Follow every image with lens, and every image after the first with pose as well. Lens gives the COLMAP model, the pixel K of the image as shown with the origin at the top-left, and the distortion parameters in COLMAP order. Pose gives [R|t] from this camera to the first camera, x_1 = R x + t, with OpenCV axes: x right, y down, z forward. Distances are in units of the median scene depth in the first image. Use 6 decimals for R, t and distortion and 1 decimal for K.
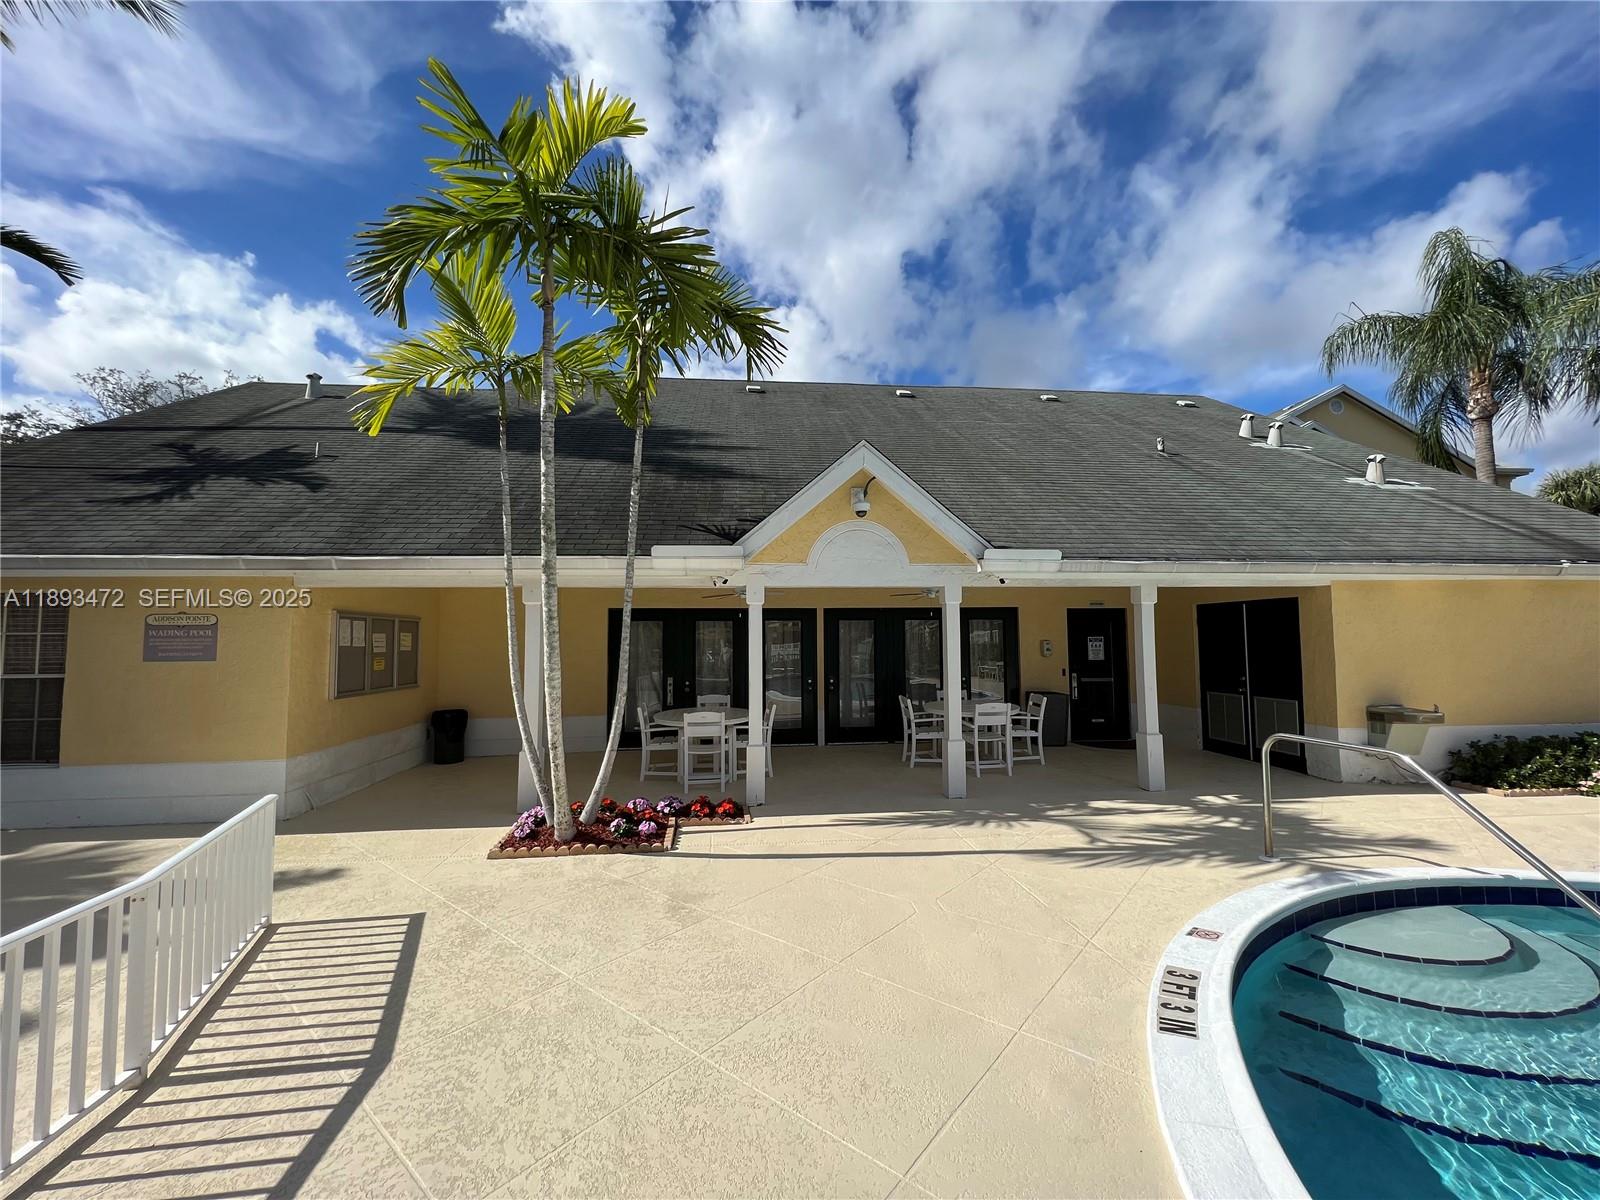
lens RADIAL K [[581.7, 0, 791.8], [0, 581.7, 607.1], [0, 0, 1]] dist [-0.002279, -0.000144]
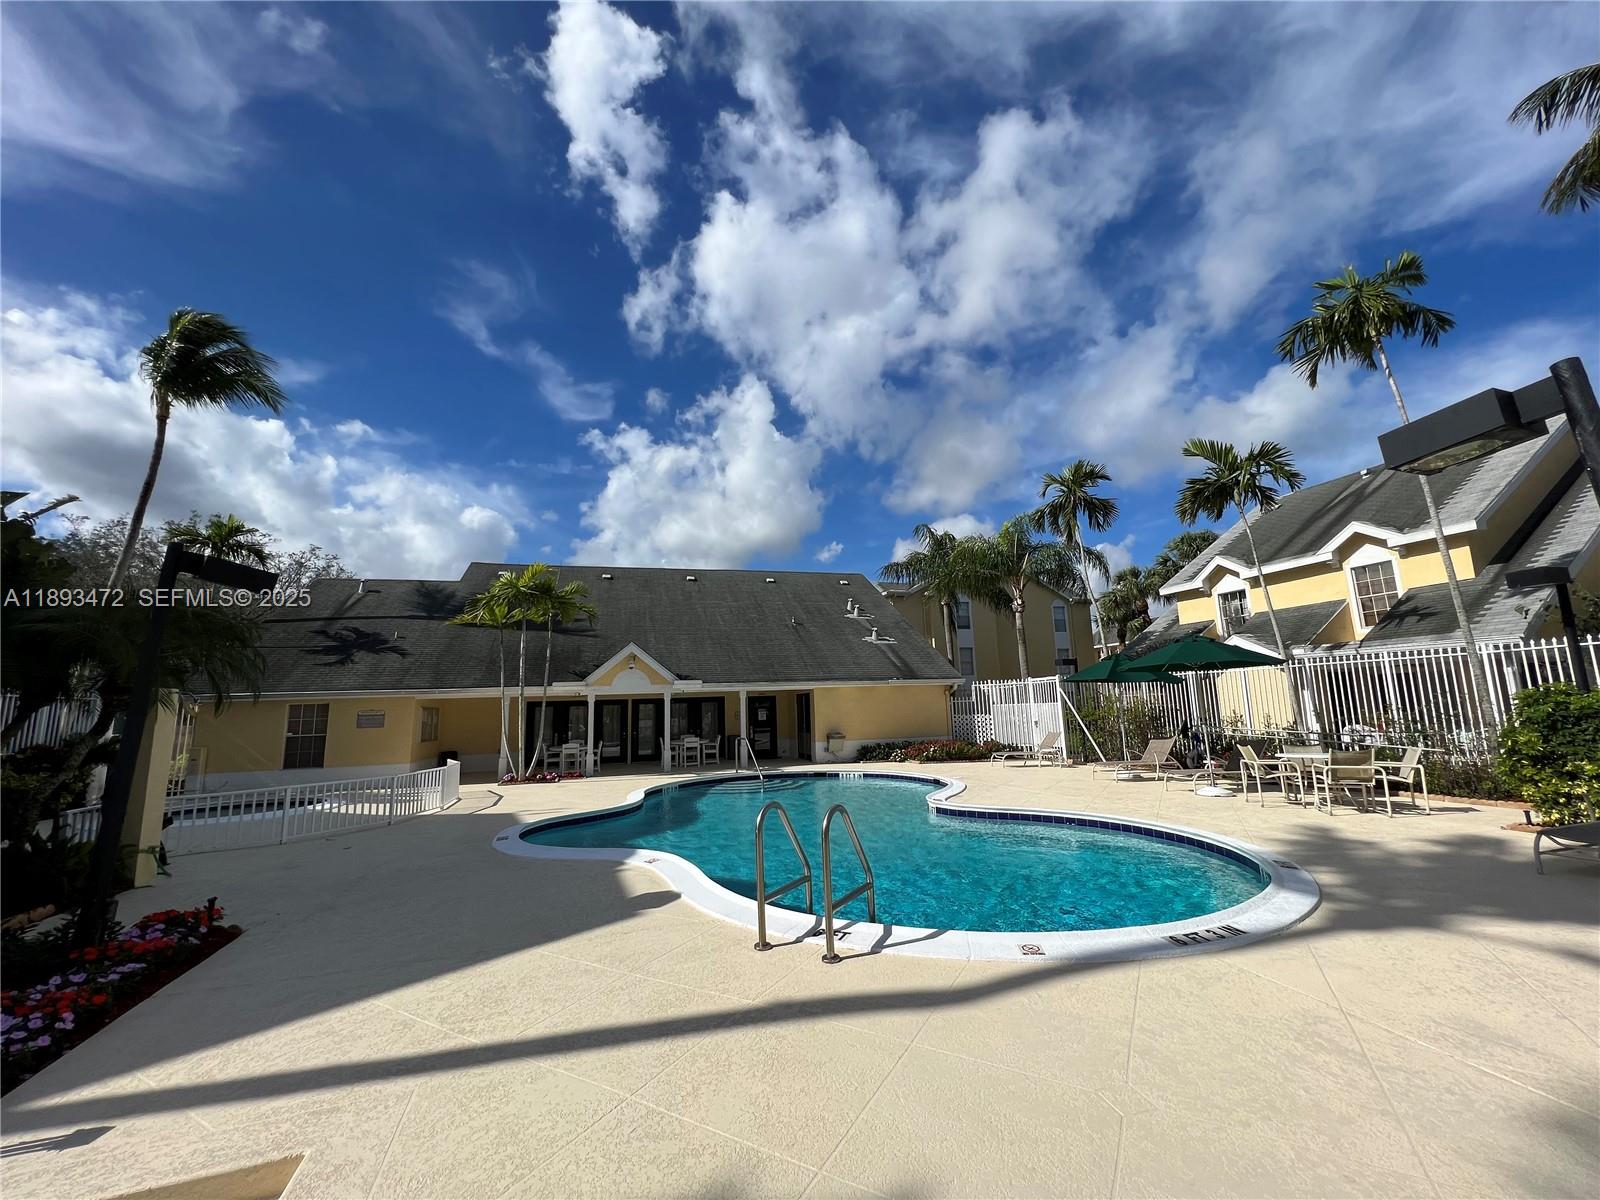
lens RADIAL K [[640.2, 0, 796.7], [0, 640.2, 591.2], [0, 0, 1]] dist [0.000149, -0.000212]
pose [[0.988086, 0.005051, 0.153821, 0.350176], [0.014824, 0.991690, -0.127790, -0.099522], [-0.153188, 0.128548, 0.979800, -1.776234]]
